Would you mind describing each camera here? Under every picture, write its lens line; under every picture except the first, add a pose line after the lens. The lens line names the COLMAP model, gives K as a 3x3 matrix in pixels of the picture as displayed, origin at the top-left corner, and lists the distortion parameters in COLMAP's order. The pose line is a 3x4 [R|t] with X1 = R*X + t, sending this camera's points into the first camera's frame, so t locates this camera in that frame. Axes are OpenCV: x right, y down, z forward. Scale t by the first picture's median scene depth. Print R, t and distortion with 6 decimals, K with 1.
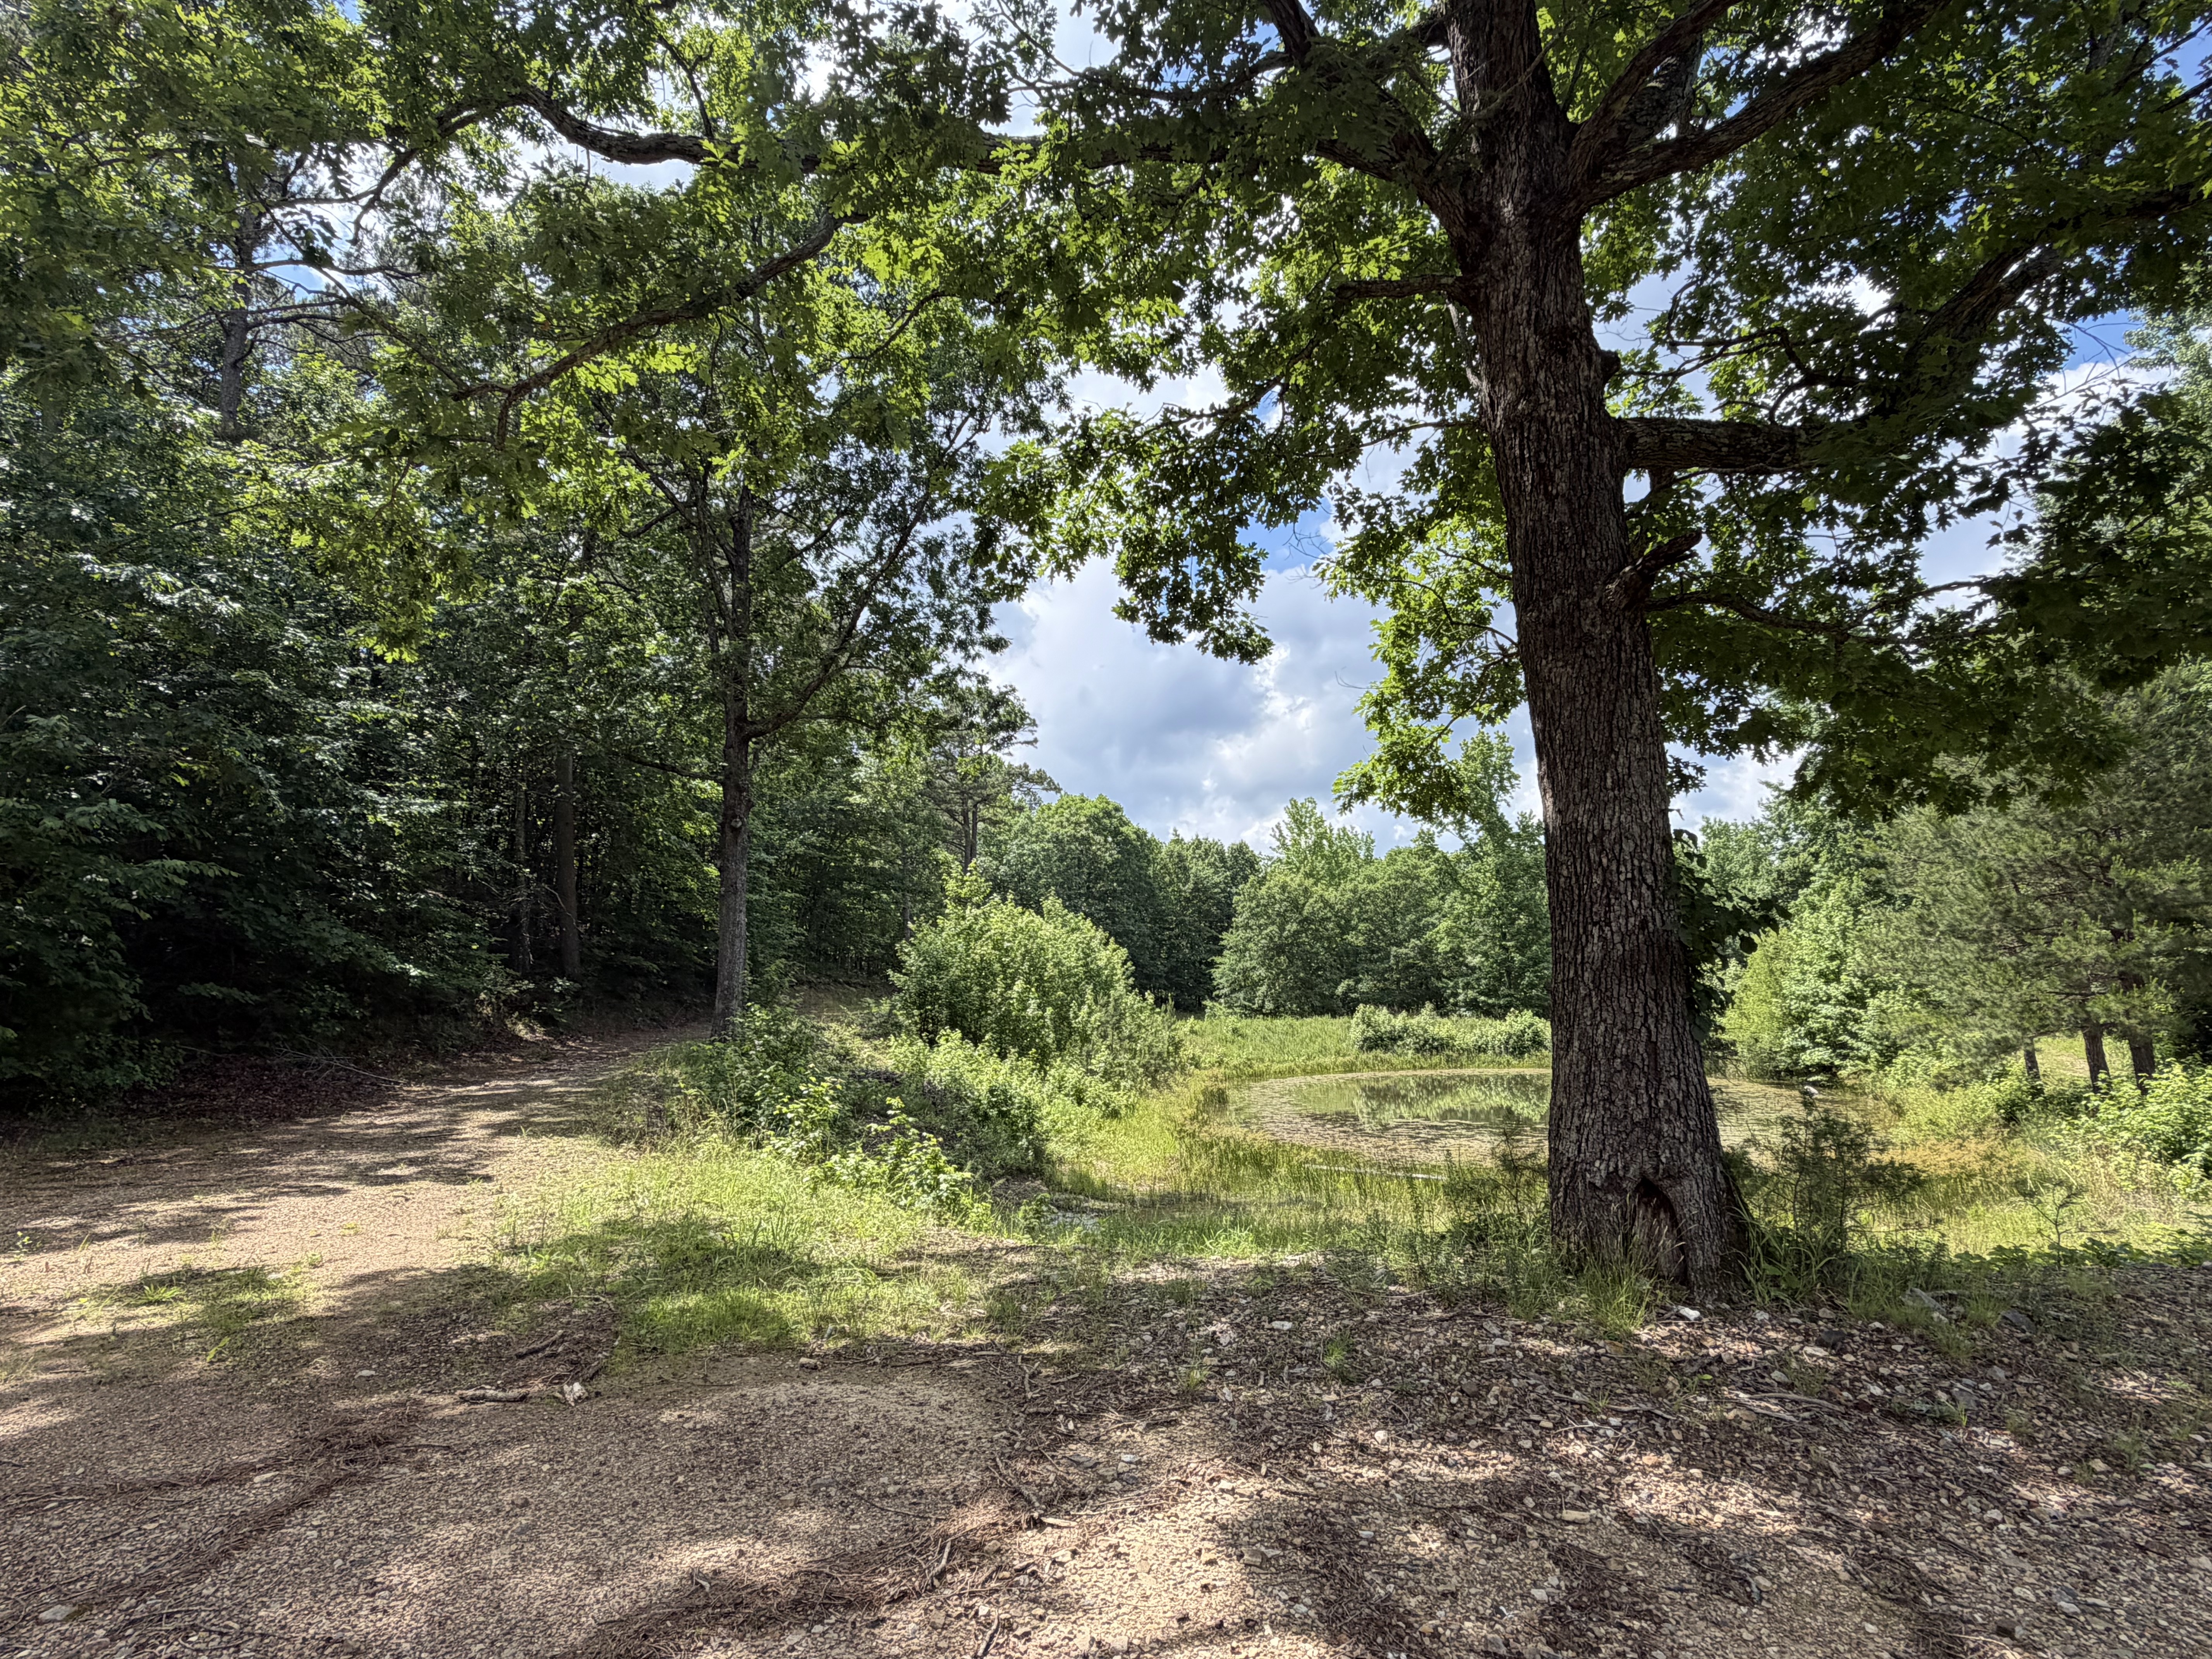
lens RADIAL K [[1157.0, 0, 1106.3], [0, 1157.0, 831.0], [0, 0, 1]] dist [-0.030255, -0.000485]
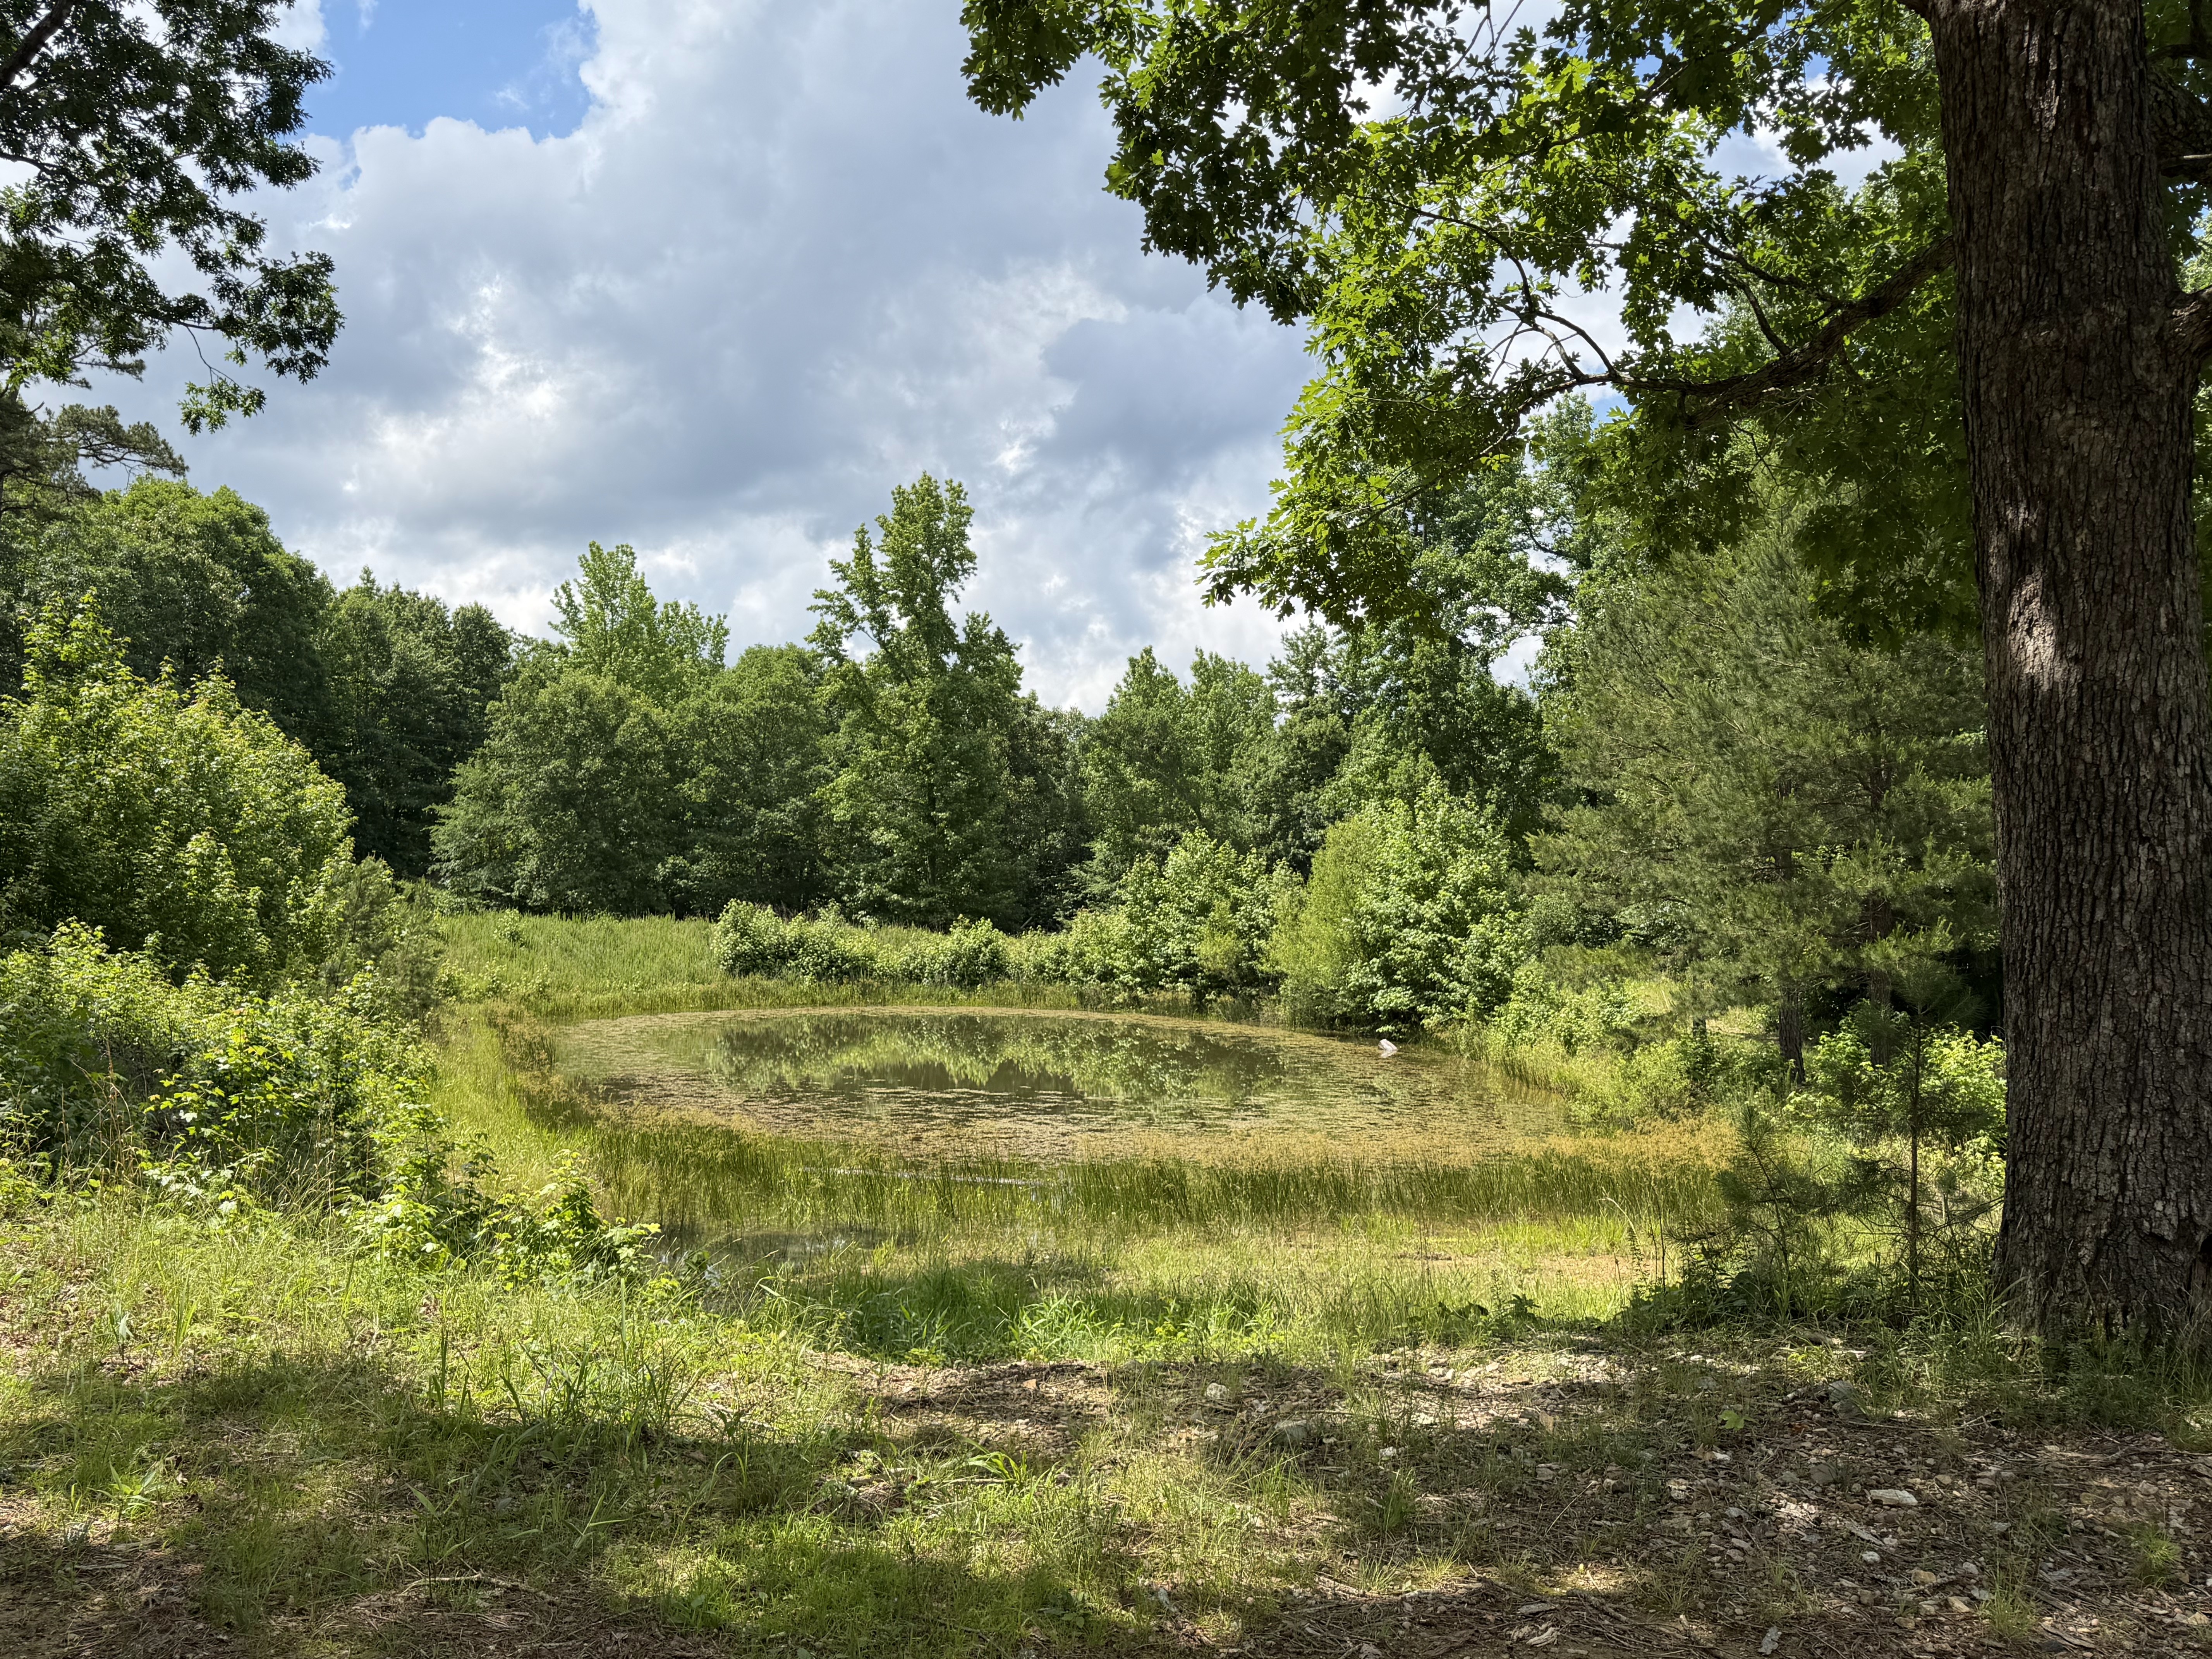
lens RADIAL K [[1880.1, 0, 1106.2], [0, 1880.1, 825.8], [0, 0, 1]] dist [0.035540, -0.004851]
pose [[0.871418, 0.057430, 0.487168, -0.095562], [-0.111696, 0.990265, 0.083058, 0.007019], [-0.477656, -0.126793, 0.869349, 0.046450]]
